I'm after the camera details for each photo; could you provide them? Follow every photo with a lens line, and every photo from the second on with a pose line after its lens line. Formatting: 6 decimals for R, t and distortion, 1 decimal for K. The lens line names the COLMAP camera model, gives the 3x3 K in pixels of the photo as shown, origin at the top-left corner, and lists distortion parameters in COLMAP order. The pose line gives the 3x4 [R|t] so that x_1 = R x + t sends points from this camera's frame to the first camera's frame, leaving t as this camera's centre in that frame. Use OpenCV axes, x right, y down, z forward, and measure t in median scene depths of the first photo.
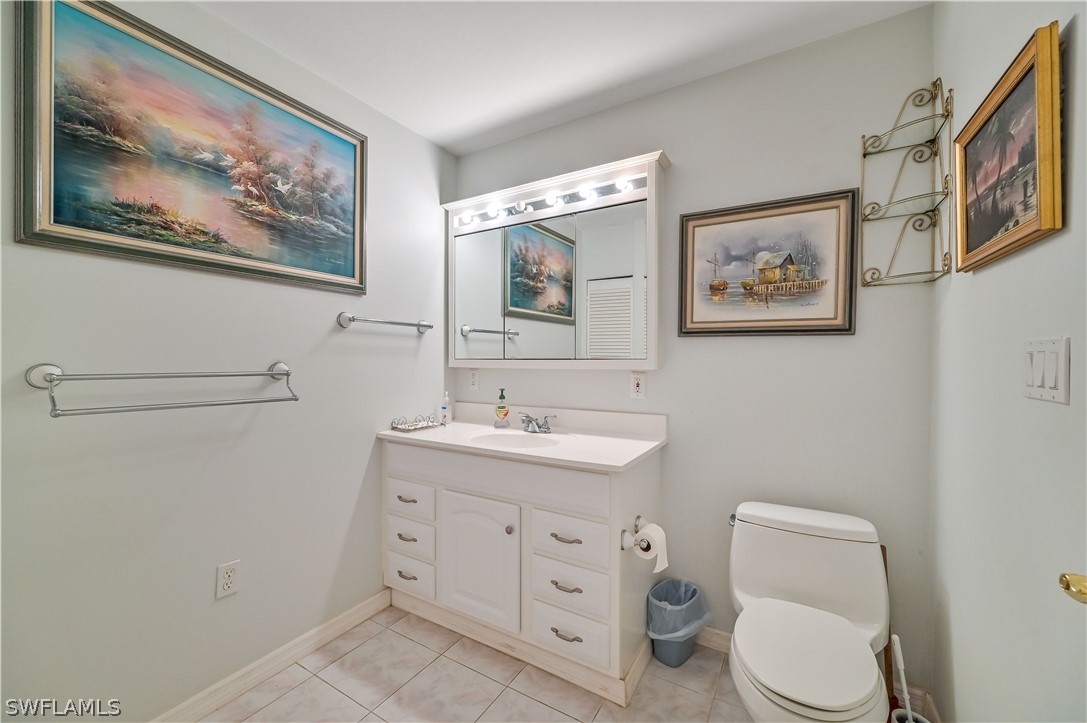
lens RADIAL K [[429.6, 0, 542.2], [0, 429.6, 362.5], [0, 0, 1]] dist [-0.000875, 0.000071]
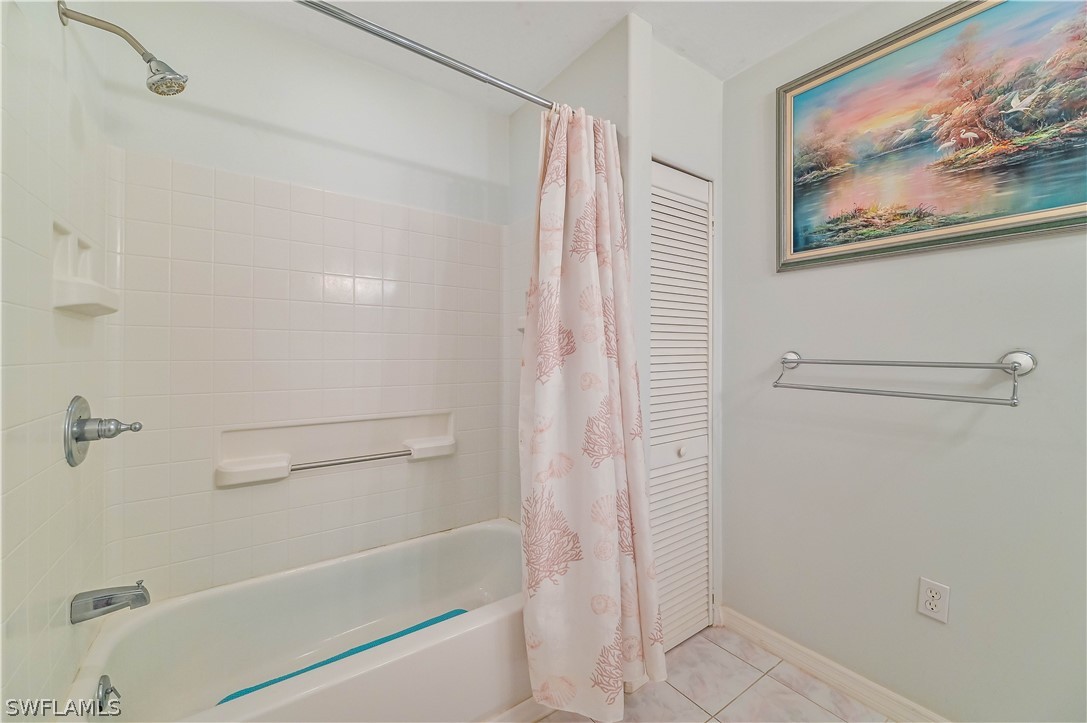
lens RADIAL K [[429.6, 0, 548.7], [0, 429.6, 338.8], [0, 0, 1]] dist [-0.000875, 0.000071]
pose [[-0.381744, -0.021592, -0.924016, 0.392234], [0.000305, 0.999724, -0.023488, -0.004543], [0.924268, -0.009248, -0.381633, 0.634249]]
